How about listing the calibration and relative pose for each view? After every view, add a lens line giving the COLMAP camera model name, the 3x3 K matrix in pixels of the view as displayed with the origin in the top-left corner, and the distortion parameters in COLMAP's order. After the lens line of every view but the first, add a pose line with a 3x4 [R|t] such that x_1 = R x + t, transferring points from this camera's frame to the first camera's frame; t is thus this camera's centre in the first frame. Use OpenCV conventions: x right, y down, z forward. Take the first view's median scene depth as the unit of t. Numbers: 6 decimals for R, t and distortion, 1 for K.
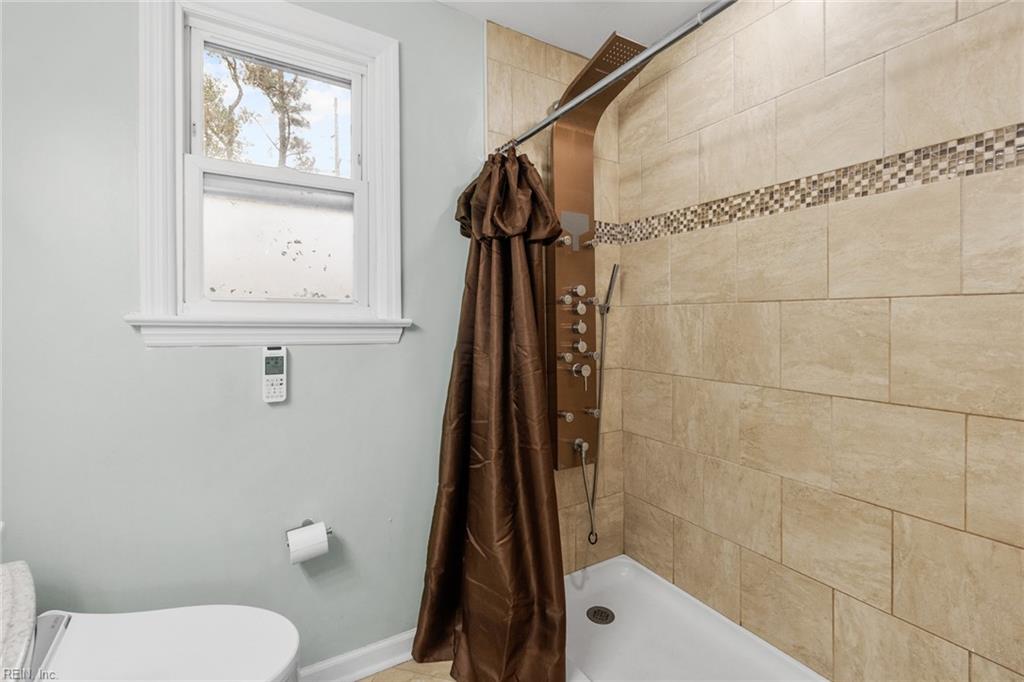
lens RADIAL K [[446.2, 0, 509.2], [0, 446.2, 334.6], [0, 0, 1]] dist [-0.004824, -0.000081]
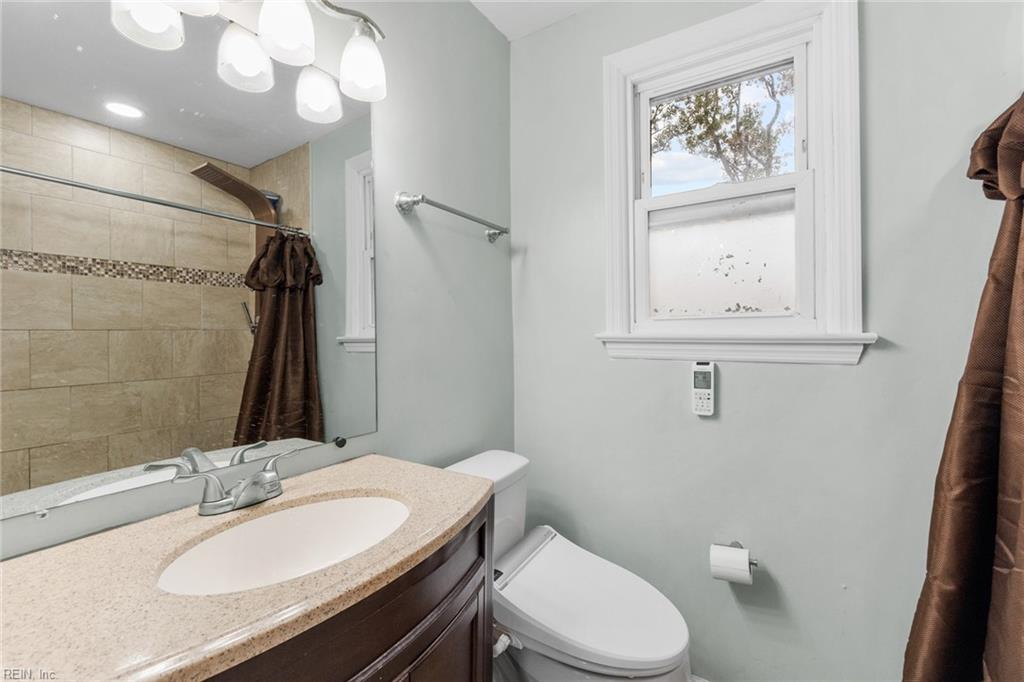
lens RADIAL K [[444.7, 0, 510.5], [0, 444.7, 356.6], [0, 0, 1]] dist [0.001083, 0.000543]
pose [[0.438987, 0.032695, -0.897898, 0.187890], [-0.019670, 0.999448, 0.026777, -0.003616], [0.898278, 0.005907, 0.439388, 0.127732]]
